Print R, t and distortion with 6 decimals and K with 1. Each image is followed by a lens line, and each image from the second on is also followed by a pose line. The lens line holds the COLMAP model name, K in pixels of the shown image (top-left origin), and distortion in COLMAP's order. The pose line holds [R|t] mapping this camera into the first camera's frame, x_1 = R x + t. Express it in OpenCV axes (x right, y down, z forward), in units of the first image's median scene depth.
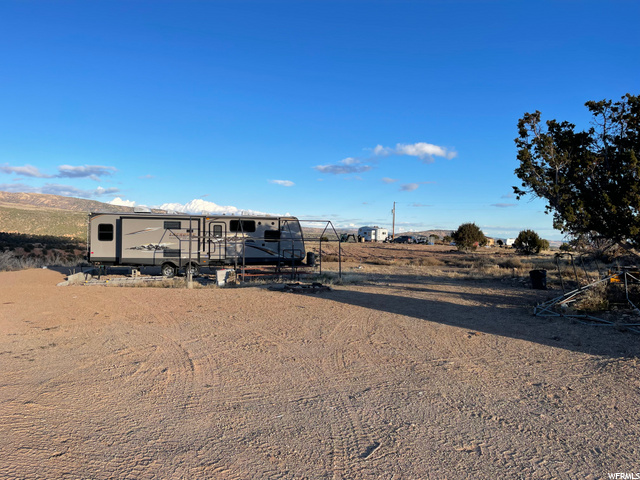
lens RADIAL K [[502.3, 0, 320.0], [0, 502.3, 239.6], [0, 0, 1]] dist [0.054090, -0.085867]
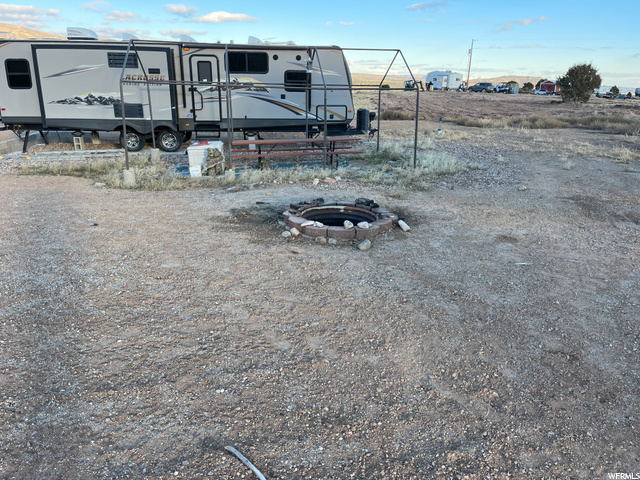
lens RADIAL K [[502.3, 0, 319.1], [0, 502.3, 240.7], [0, 0, 1]] dist [0.054090, -0.085867]
pose [[0.993484, 0.034012, -0.108779, 0.000106], [-0.001045, 0.957112, 0.289716, 0.000799], [0.113968, -0.287714, 0.950911, 0.397212]]
